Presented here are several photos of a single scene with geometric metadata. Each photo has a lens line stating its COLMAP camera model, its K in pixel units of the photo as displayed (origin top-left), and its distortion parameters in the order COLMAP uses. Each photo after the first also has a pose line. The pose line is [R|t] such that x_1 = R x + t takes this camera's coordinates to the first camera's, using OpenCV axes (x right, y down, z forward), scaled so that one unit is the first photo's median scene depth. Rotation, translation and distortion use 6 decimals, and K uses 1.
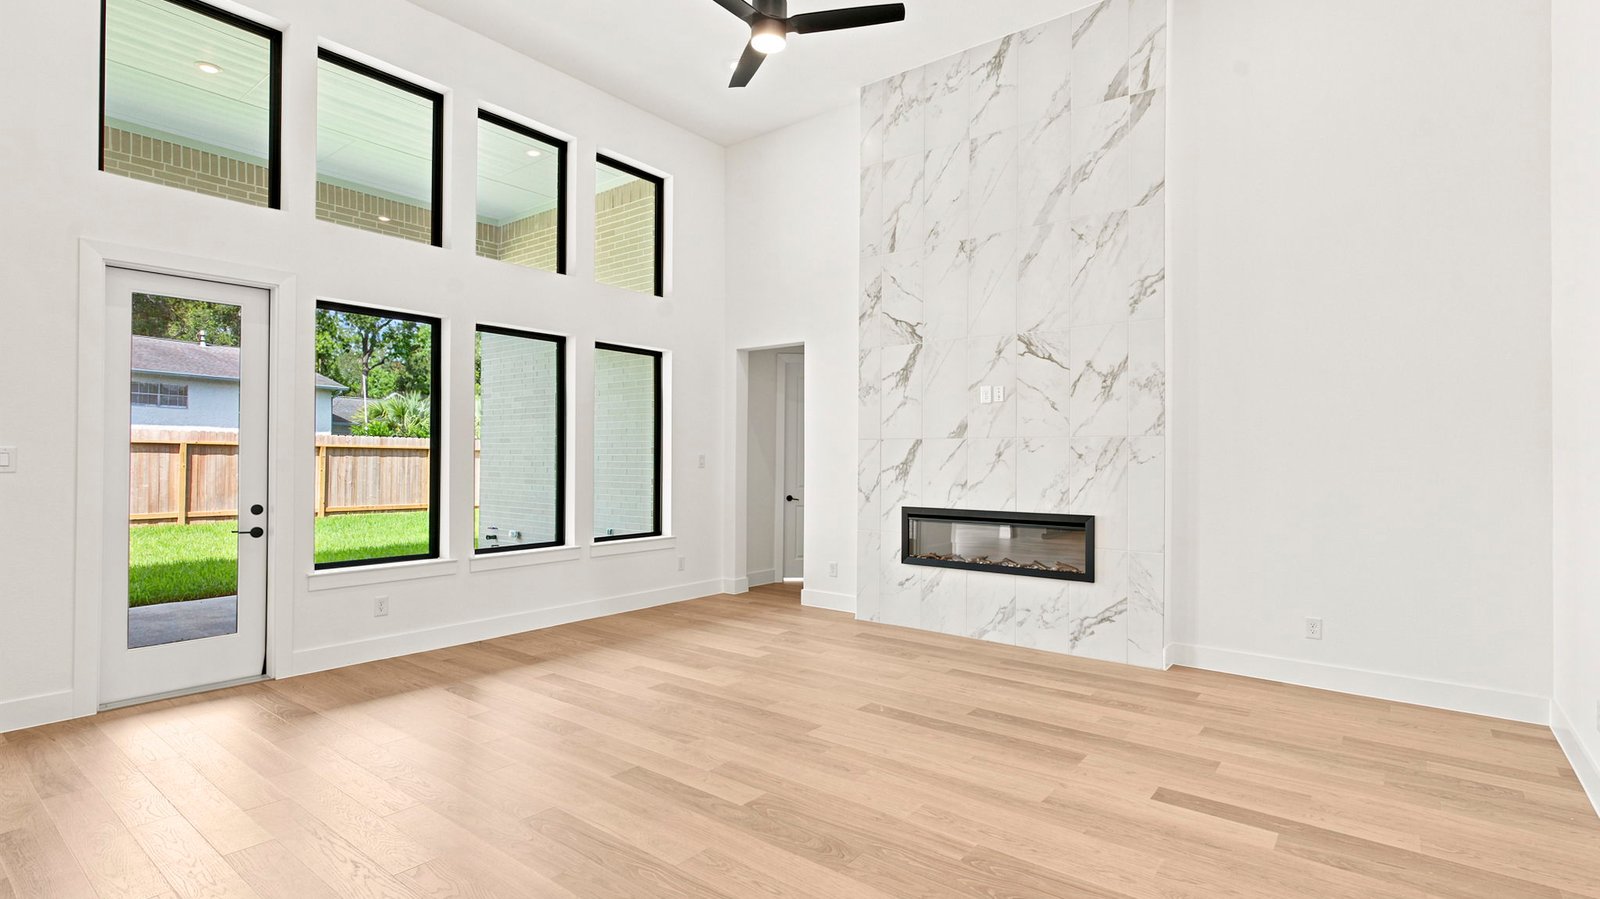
lens RADIAL K [[757.6, 0, 782.8], [0, 757.6, 452.8], [0, 0, 1]] dist [0.013559, 0.001476]
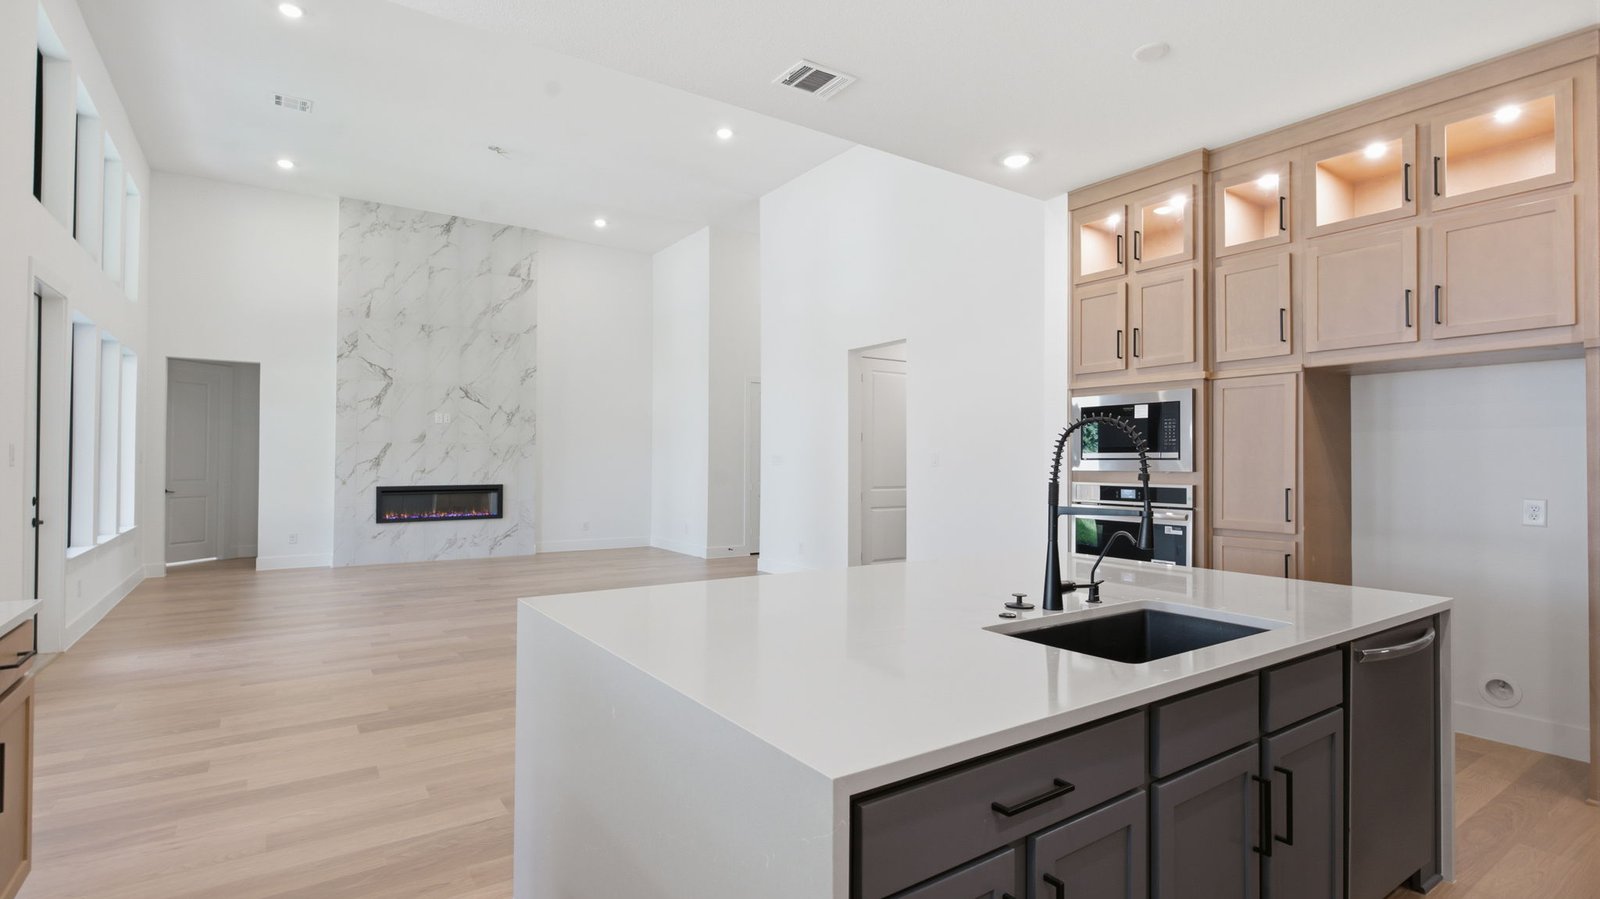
lens RADIAL K [[757.6, 0, 833.1], [0, 757.6, 443.6], [0, 0, 1]] dist [0.013559, 0.001476]
pose [[0.274362, 0.014023, 0.961524, -1.161144], [-0.016394, 0.999817, -0.009903, -0.016524], [-0.961487, -0.013046, 0.274542, -0.339794]]
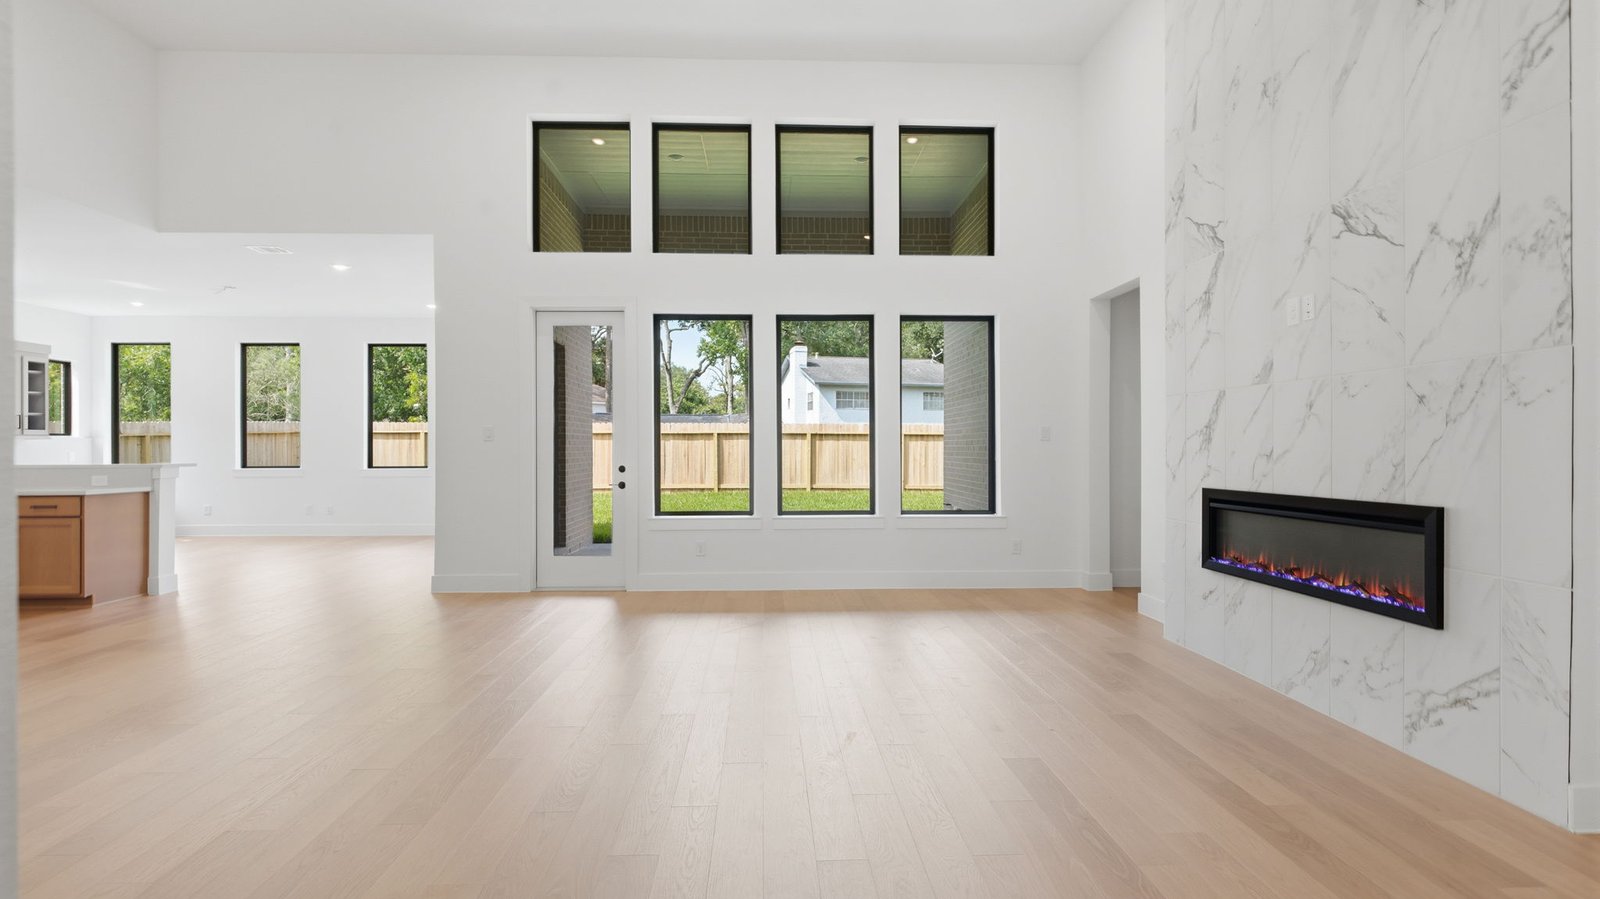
lens RADIAL K [[757.6, 0, 800.5], [0, 757.6, 447.0], [0, 0, 1]] dist [0.013559, 0.001476]
pose [[0.645364, -0.014405, -0.763739, 0.493489], [0.020674, 0.999785, -0.001387, 0.029012], [0.763595, -0.014895, 0.645523, 0.276449]]
